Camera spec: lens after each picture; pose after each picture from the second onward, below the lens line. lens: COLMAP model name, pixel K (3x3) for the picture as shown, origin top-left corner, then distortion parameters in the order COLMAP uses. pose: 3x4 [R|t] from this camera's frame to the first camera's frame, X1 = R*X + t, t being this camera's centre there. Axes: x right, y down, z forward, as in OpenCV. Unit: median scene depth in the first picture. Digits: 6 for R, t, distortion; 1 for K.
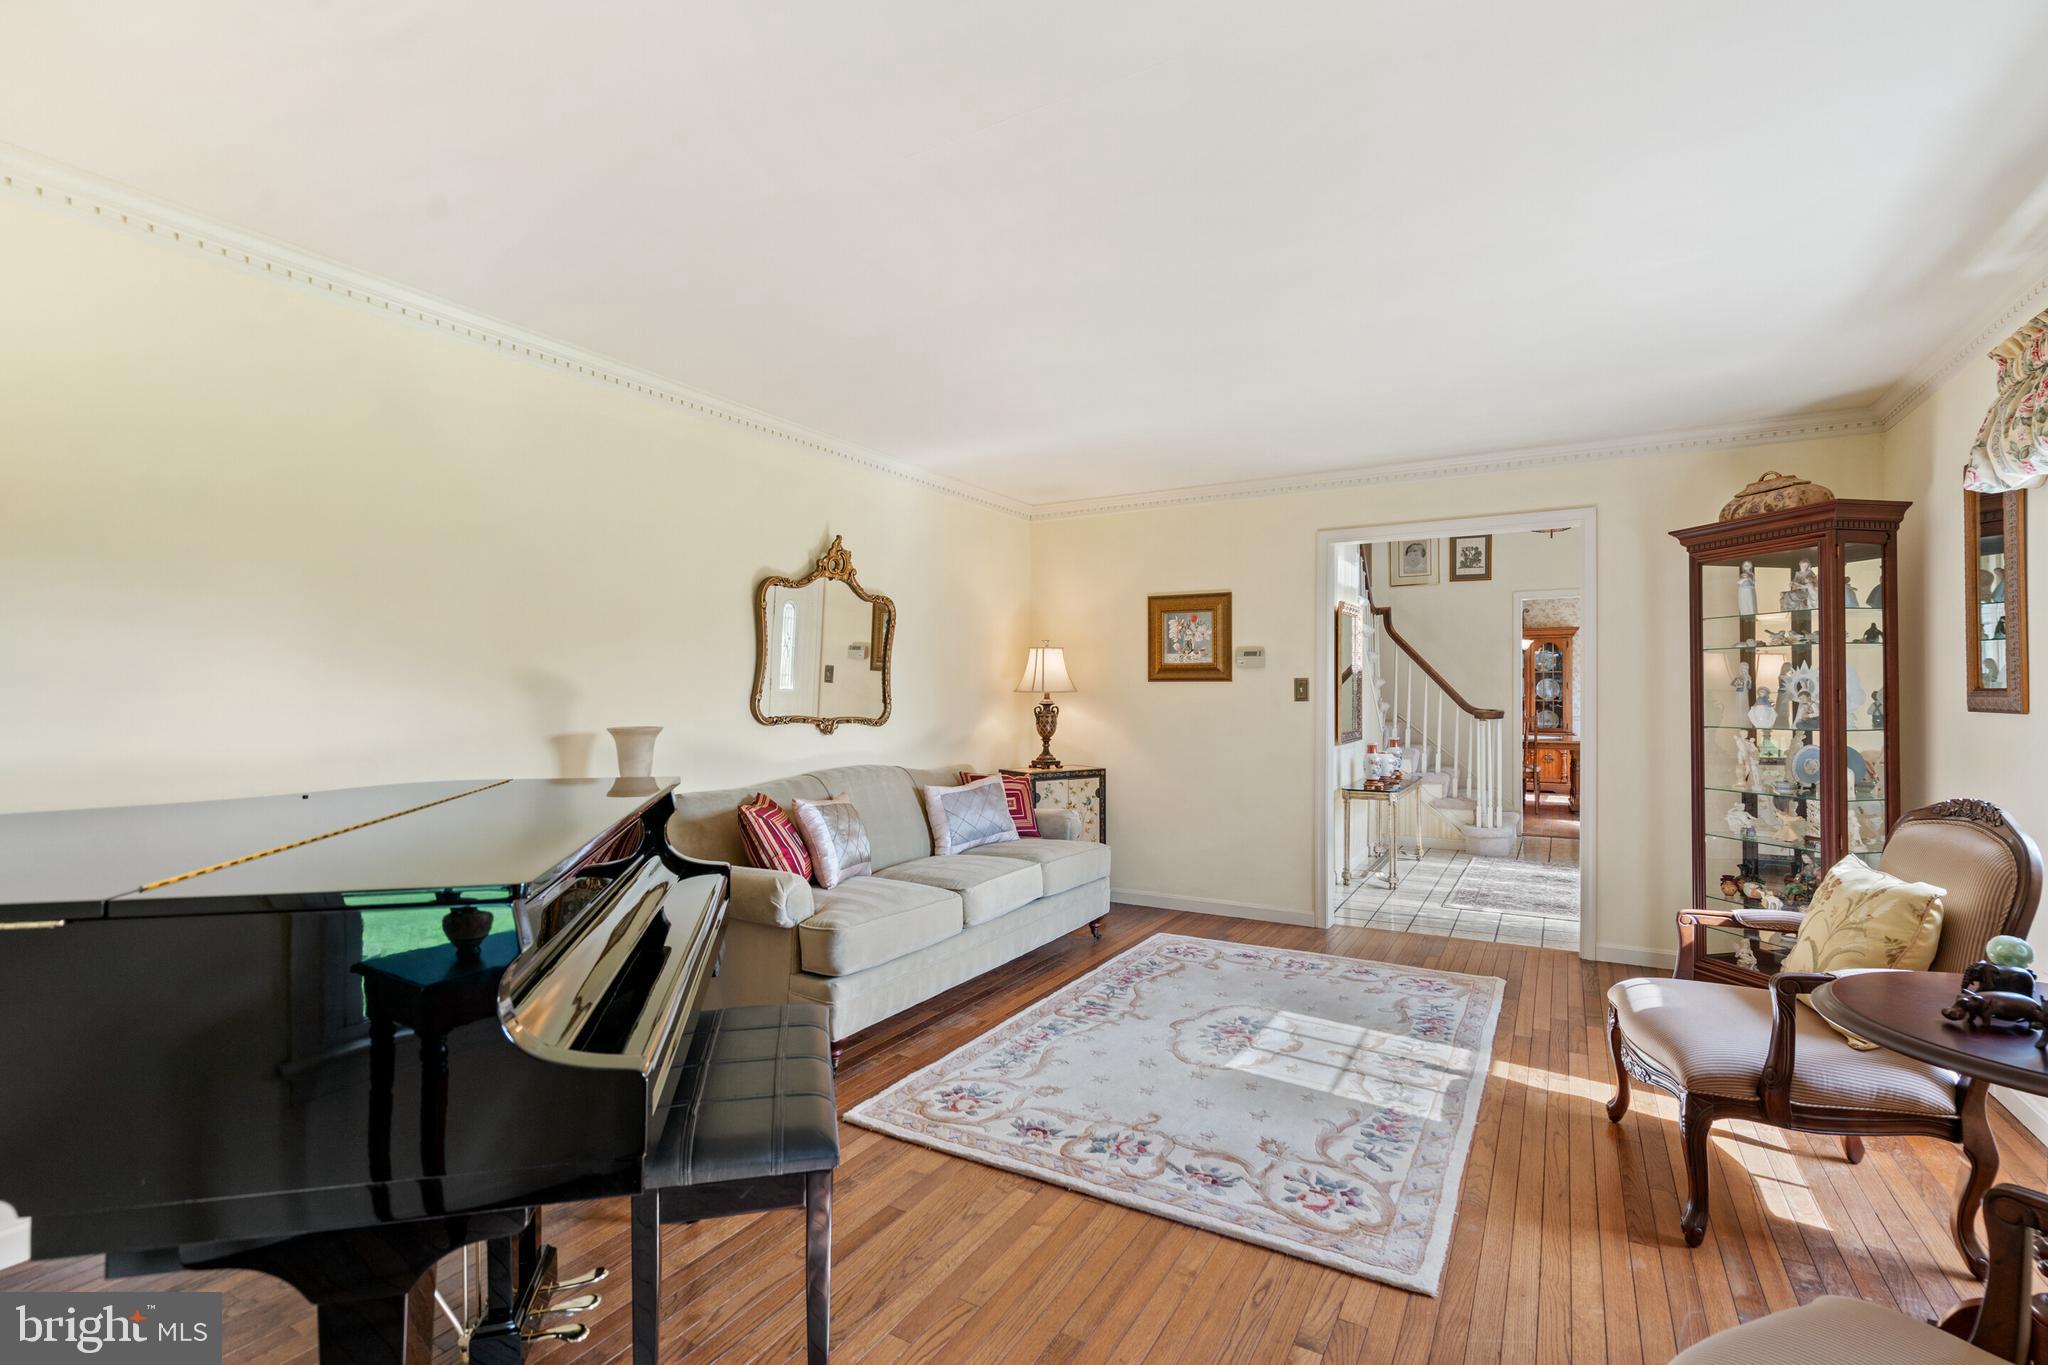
lens RADIAL K [[922.5, 0, 1026.4], [0, 922.5, 666.1], [0, 0, 1]] dist [-0.003007, 0.000989]
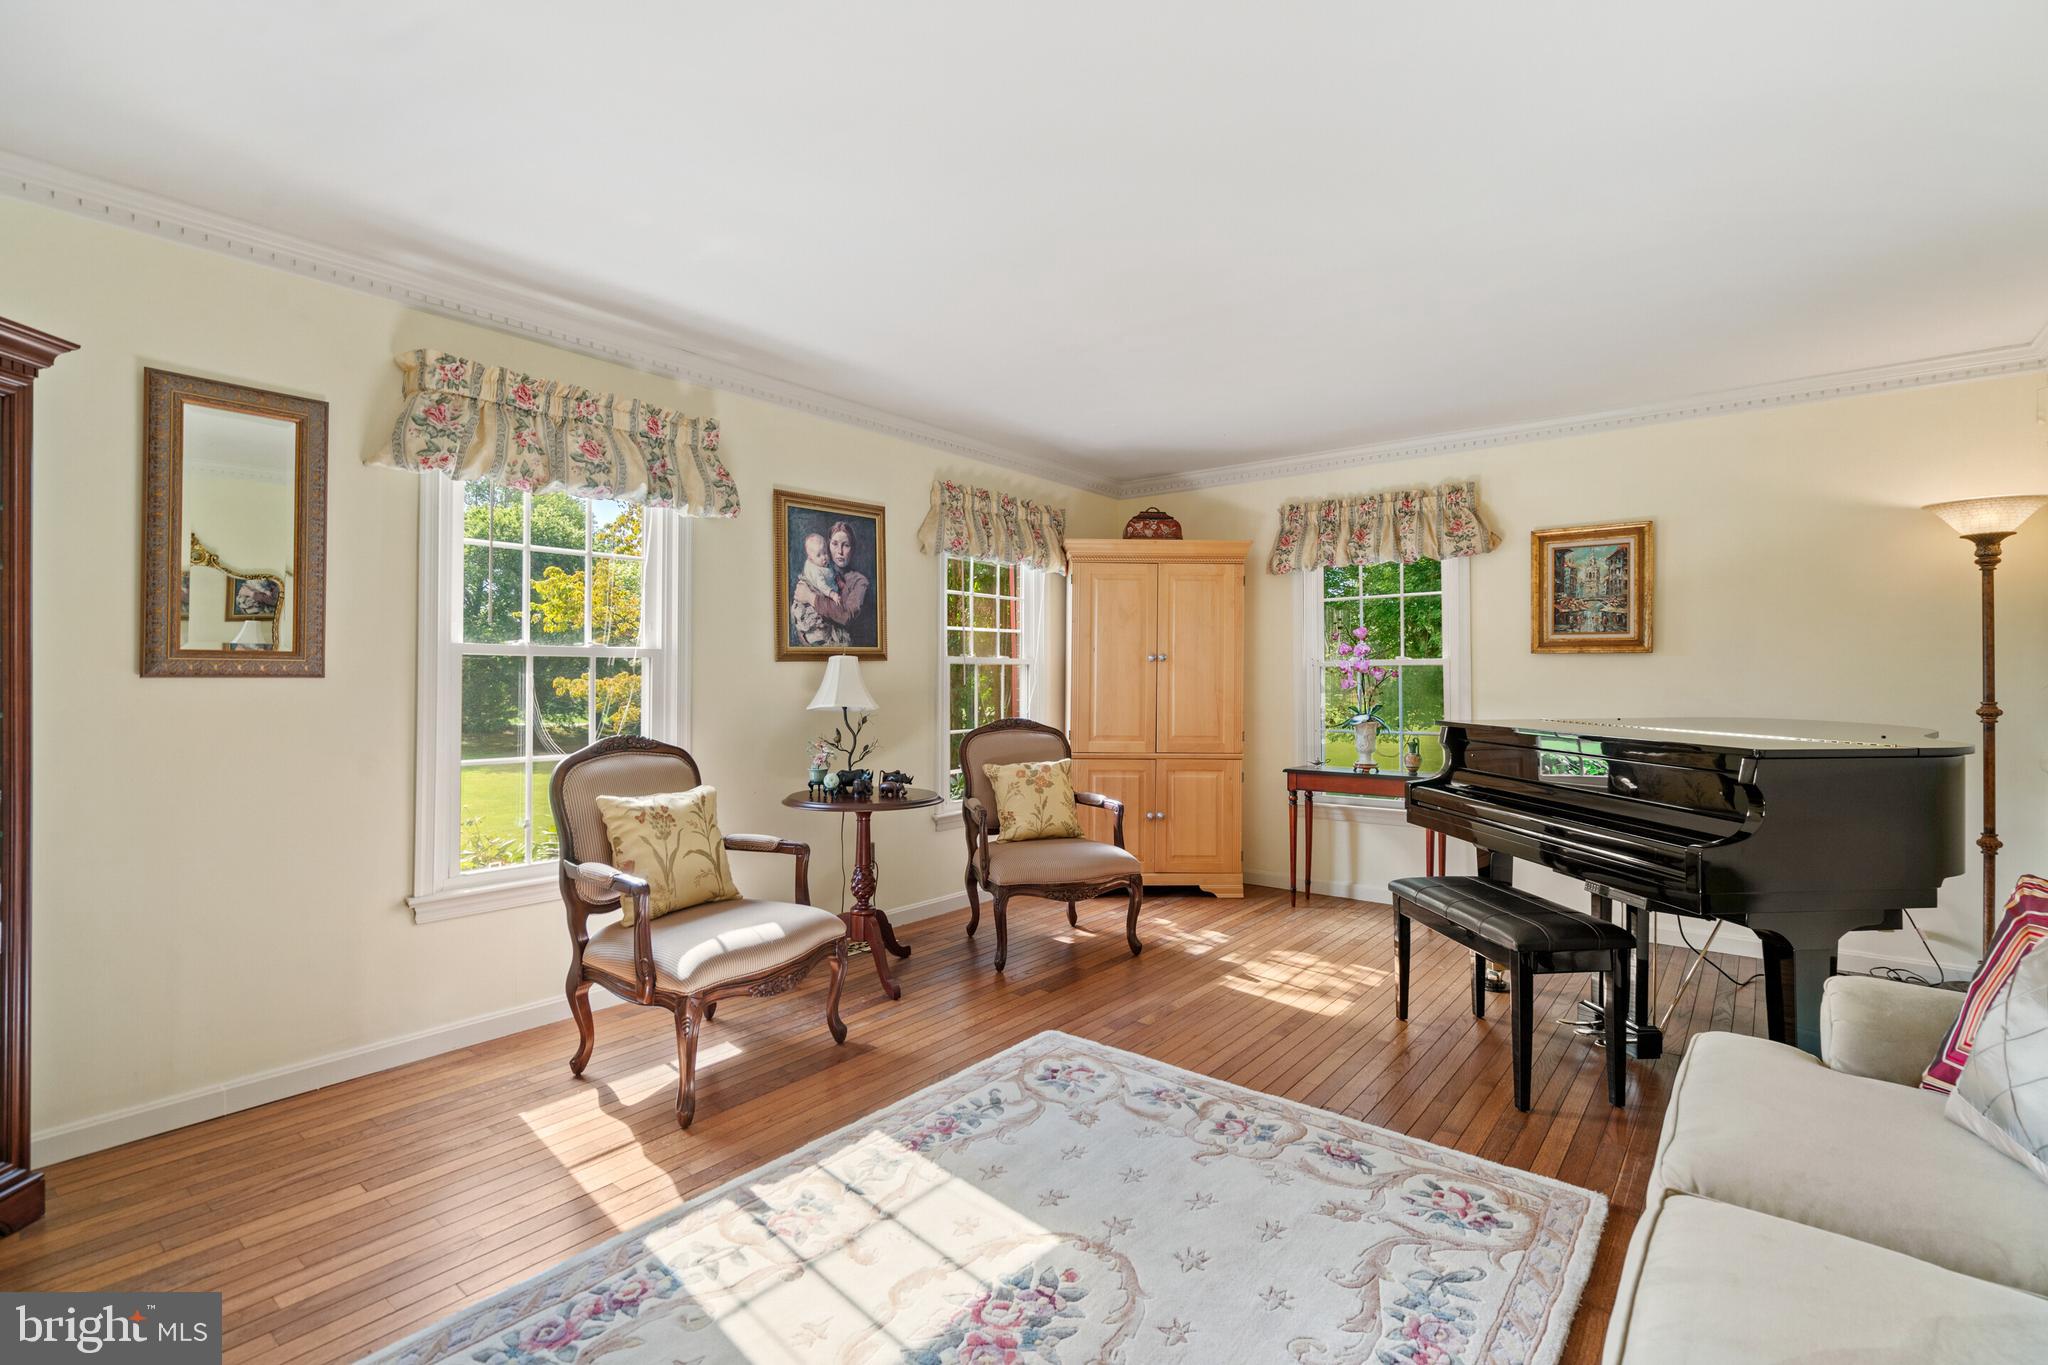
lens RADIAL K [[922.5, 0, 1022.1], [0, 922.5, 678.4], [0, 0, 1]] dist [-0.003007, 0.000989]
pose [[-0.987429, -0.000805, 0.158060, 0.171115], [-0.005245, 0.999603, -0.027675, 0.077508], [-0.157975, -0.028157, -0.987042, 1.919850]]
